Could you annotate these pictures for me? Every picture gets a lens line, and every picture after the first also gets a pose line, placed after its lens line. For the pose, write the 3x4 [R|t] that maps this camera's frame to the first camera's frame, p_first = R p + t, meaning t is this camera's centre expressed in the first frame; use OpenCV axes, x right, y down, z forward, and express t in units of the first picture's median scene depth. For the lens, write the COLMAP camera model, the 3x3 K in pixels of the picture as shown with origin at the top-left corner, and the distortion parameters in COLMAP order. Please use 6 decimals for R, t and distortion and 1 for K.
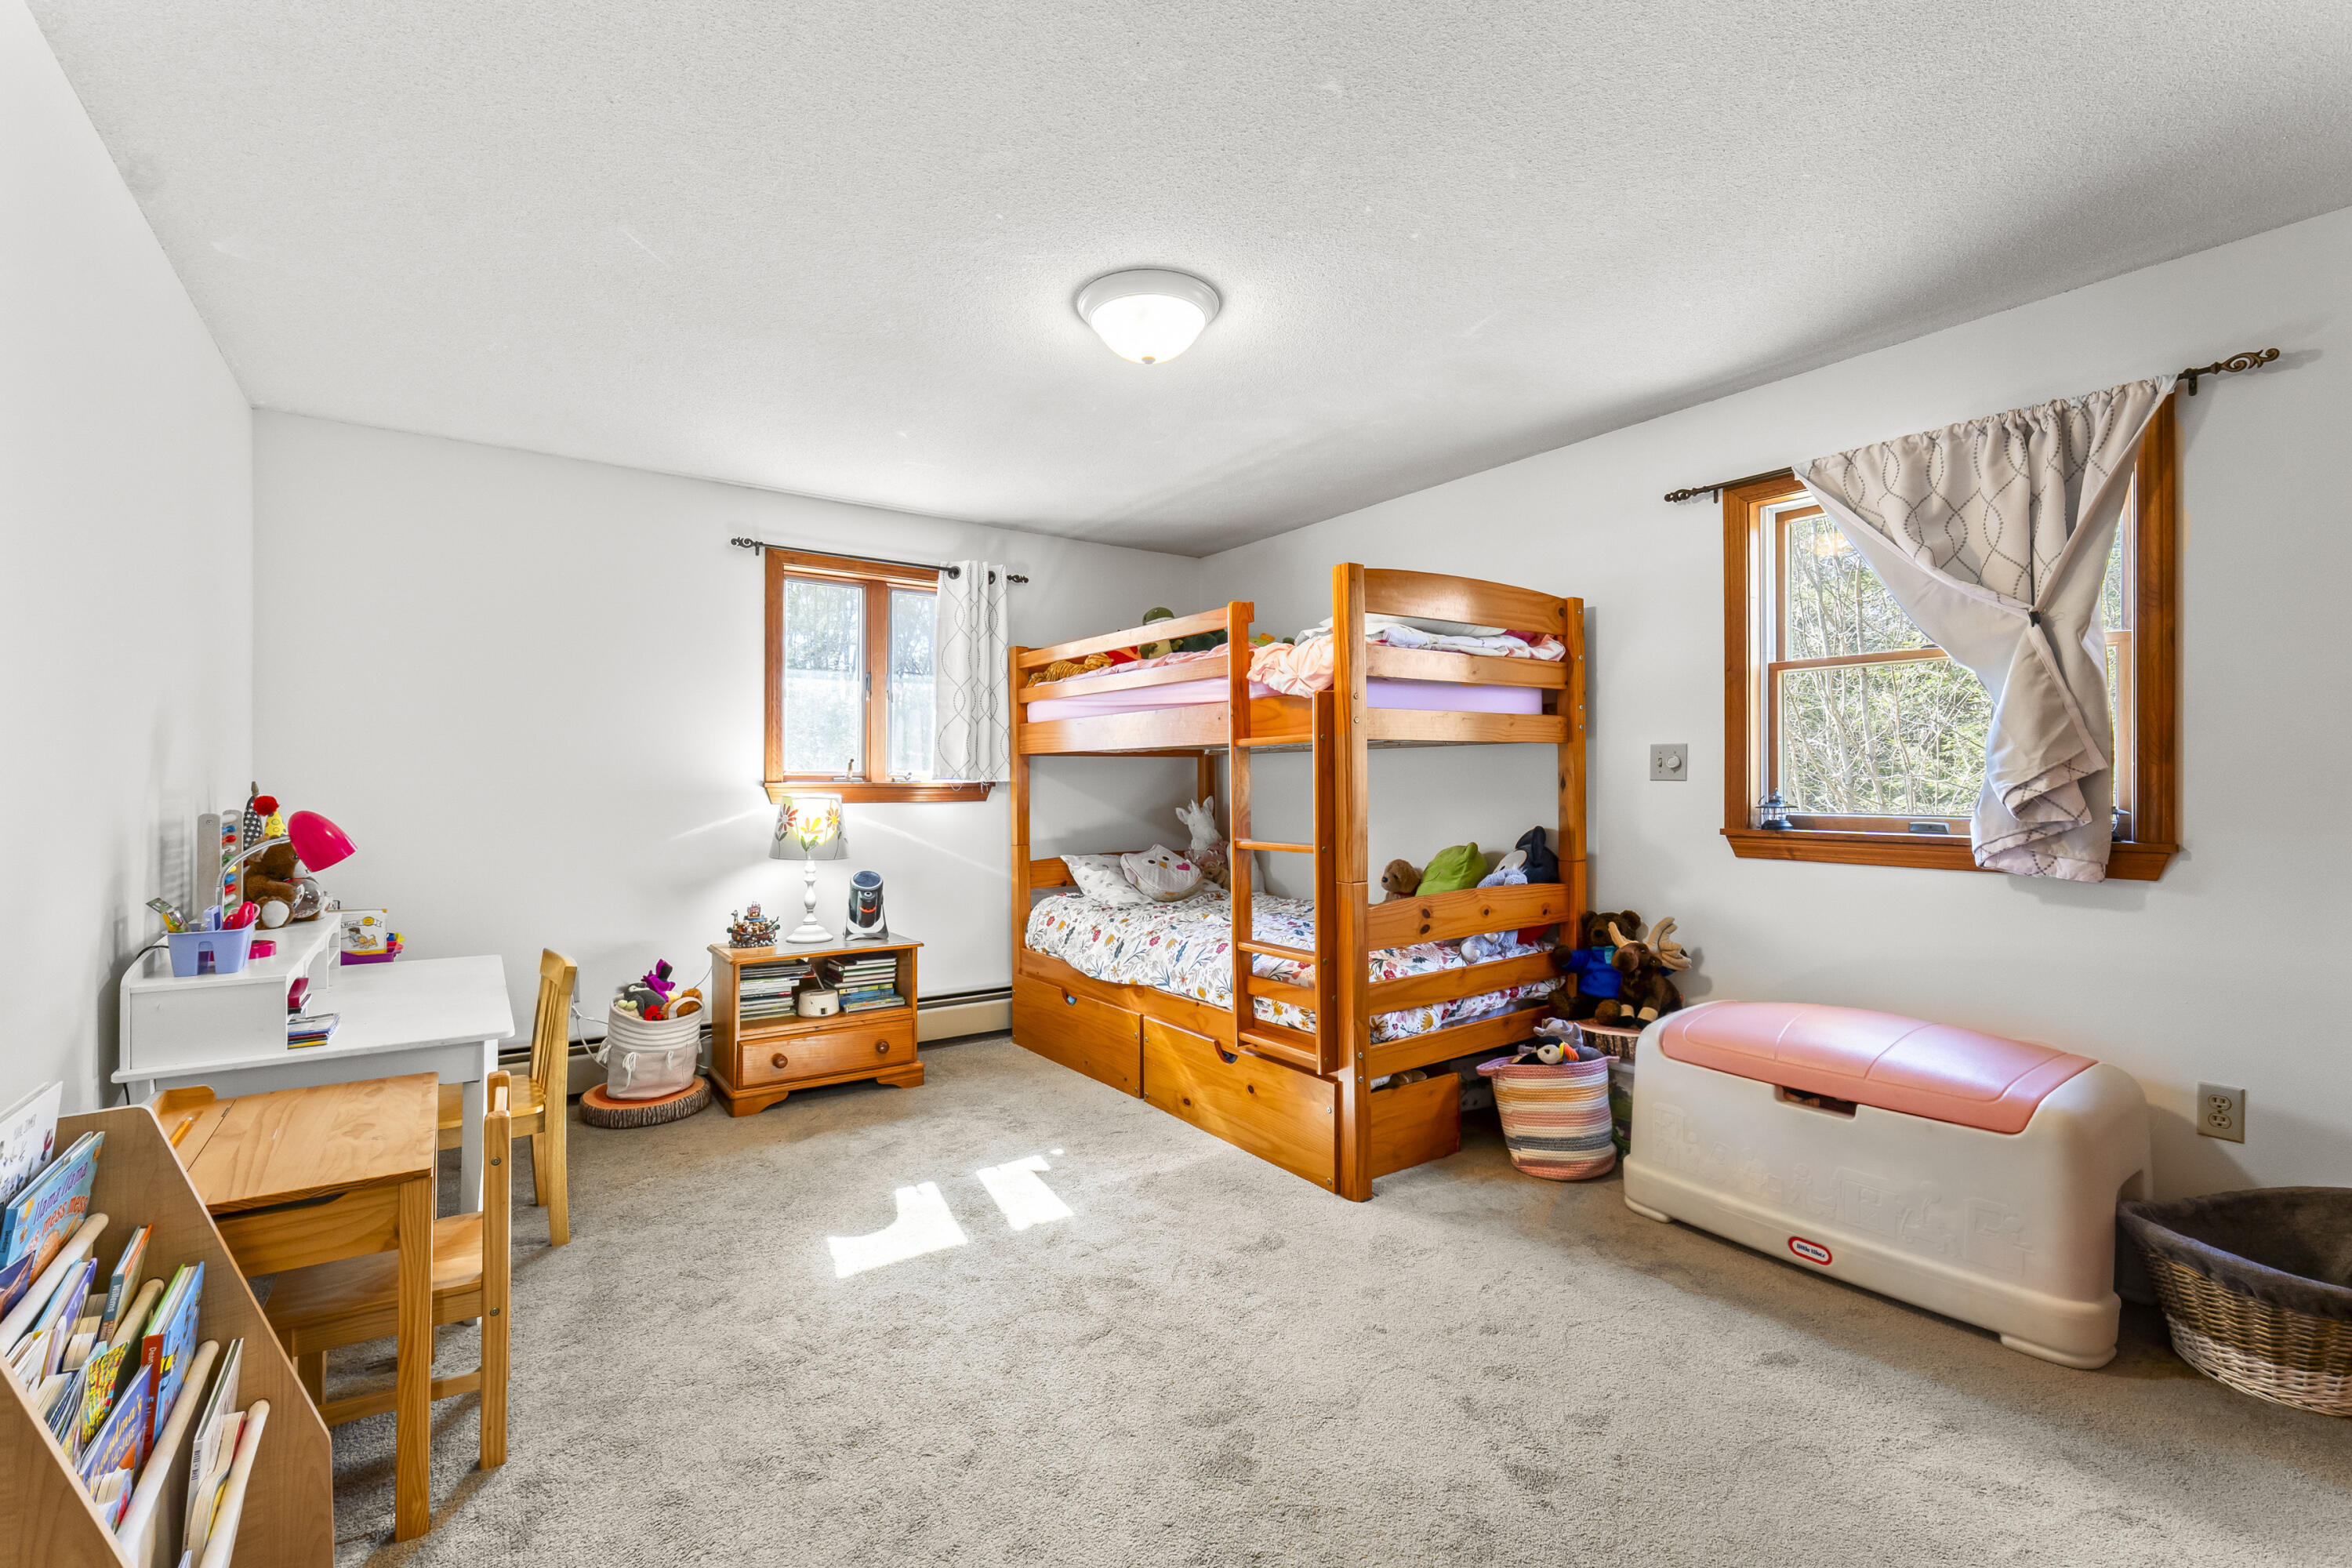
lens RADIAL K [[1012.9, 0, 1168.5], [0, 1012.9, 769.7], [0, 0, 1]] dist [-0.006903, 0.000069]
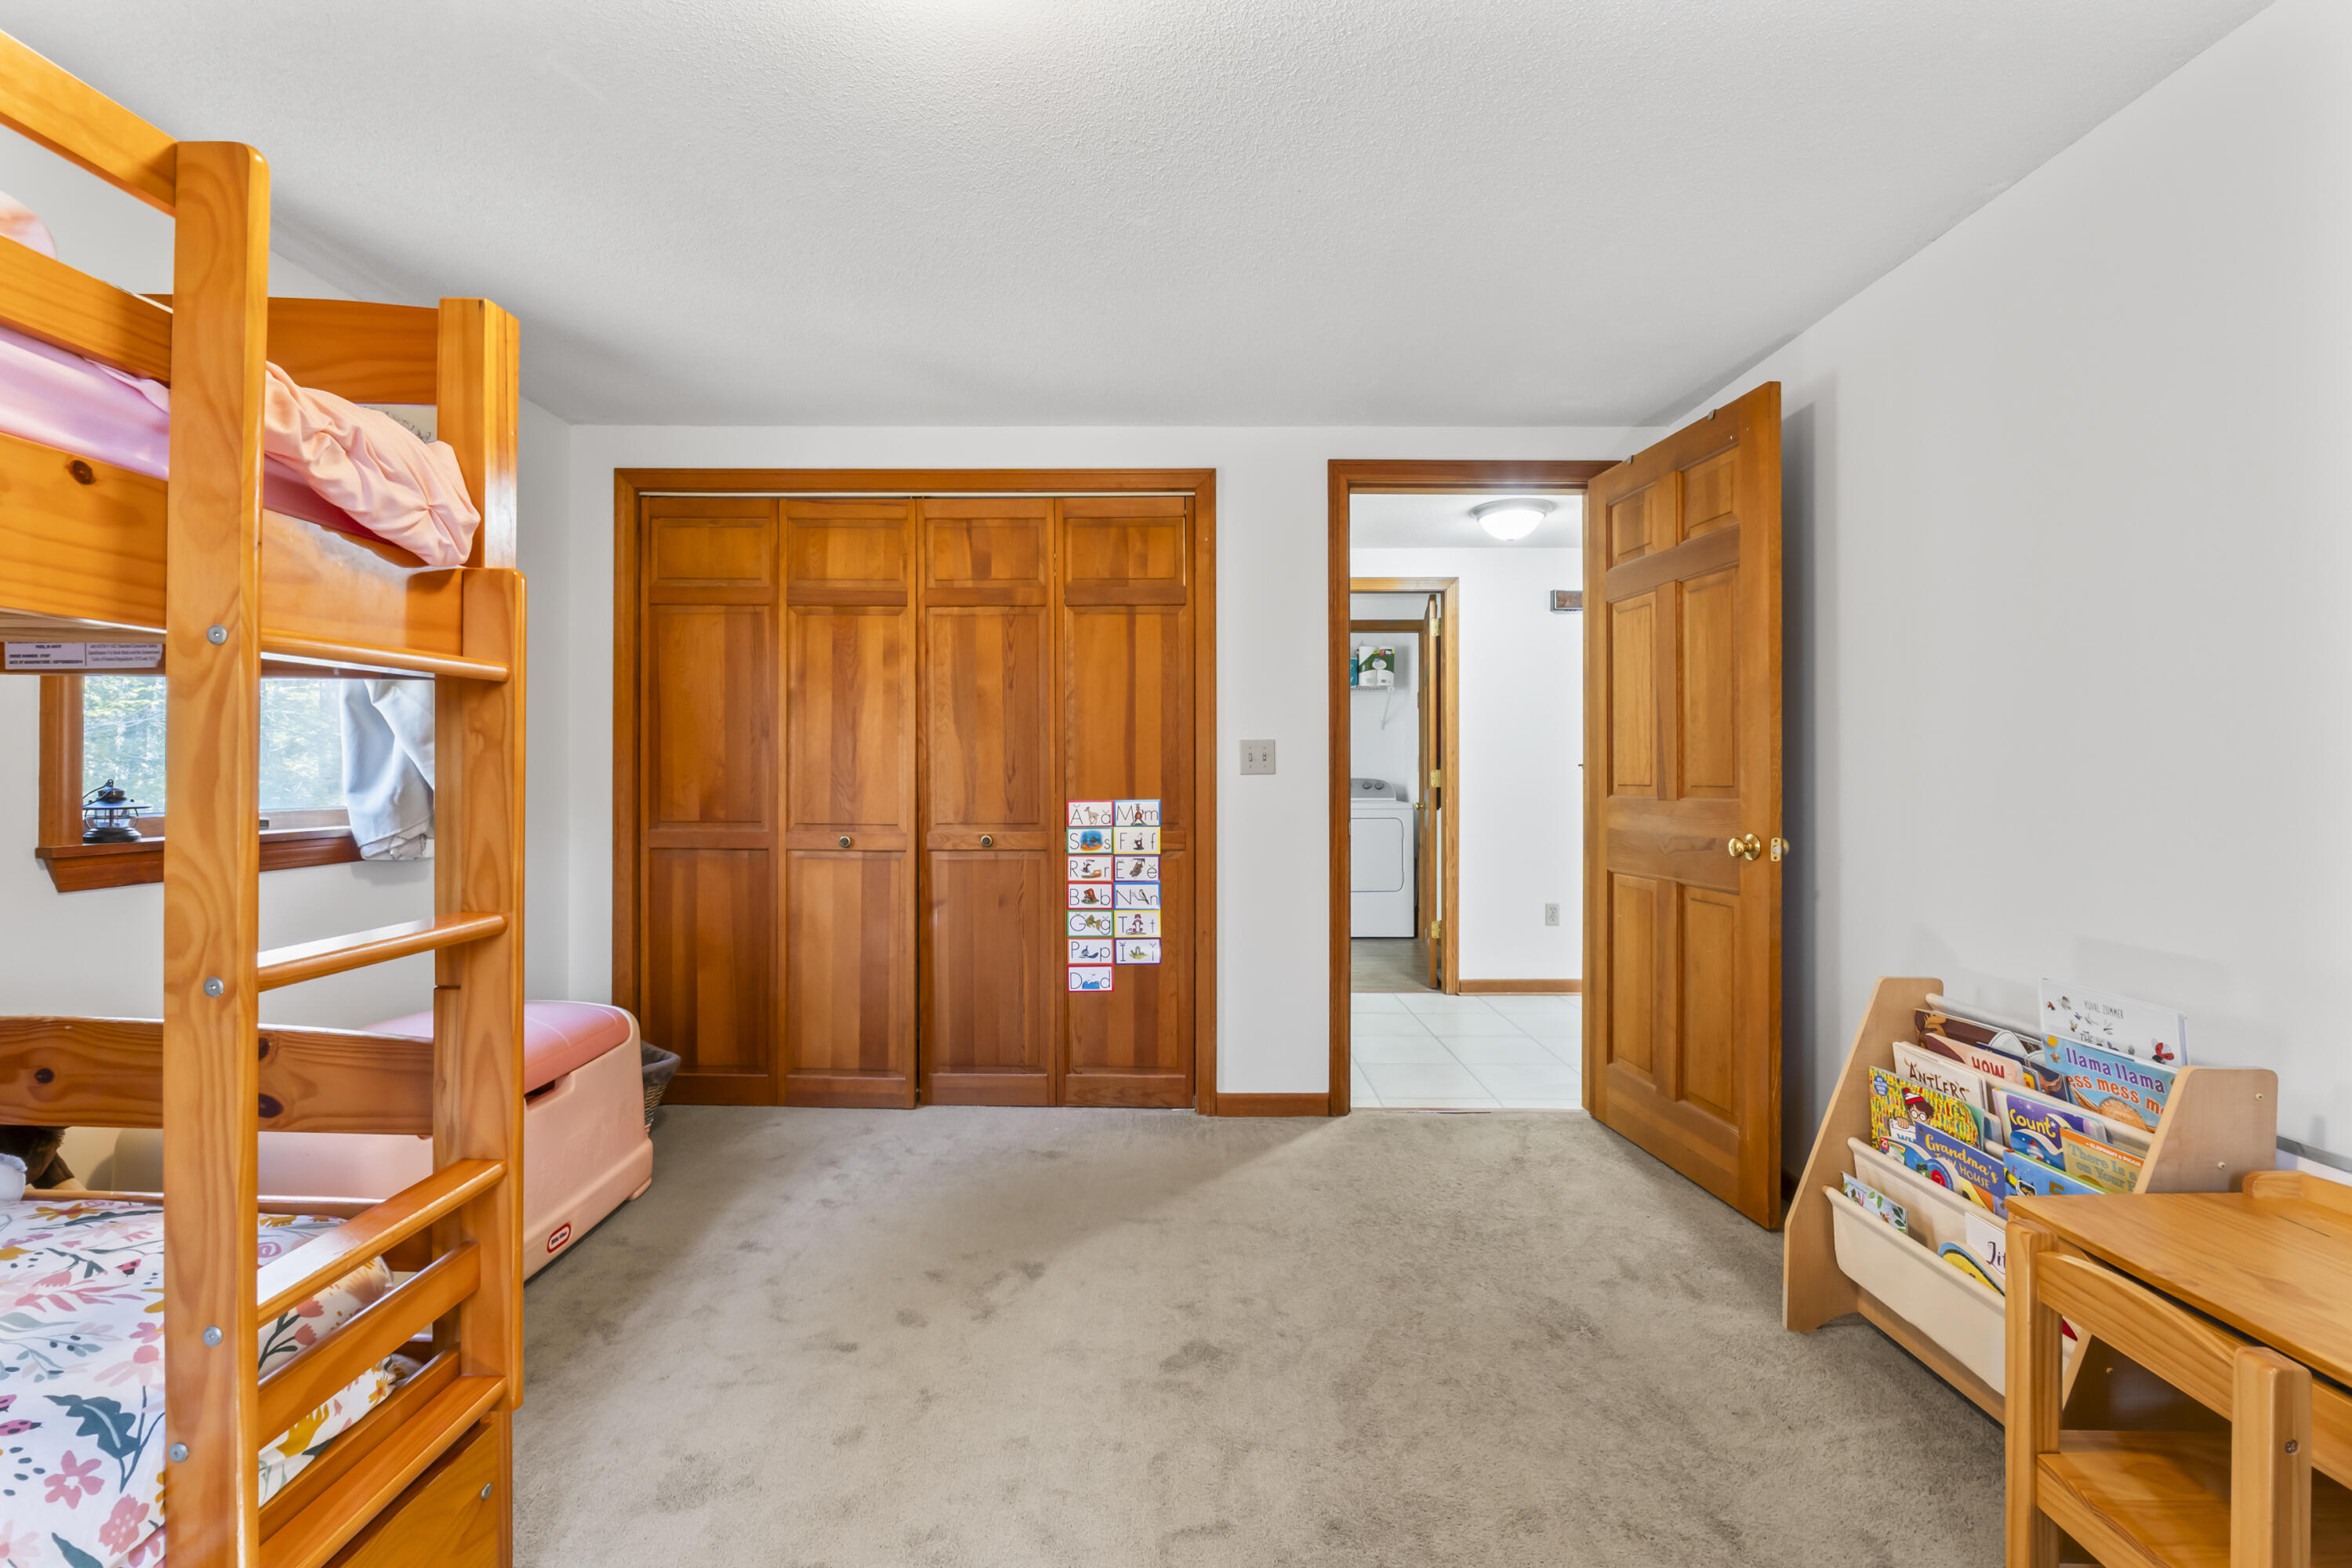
lens RADIAL K [[1012.9, 0, 1168.5], [0, 1012.9, 769.7], [0, 0, 1]] dist [-0.006903, 0.000069]
pose [[-0.813383, 0.004926, 0.581708, -0.411183], [-0.007690, 0.999786, -0.019220, 0.021842], [-0.581678, -0.020106, -0.813171, 1.347392]]
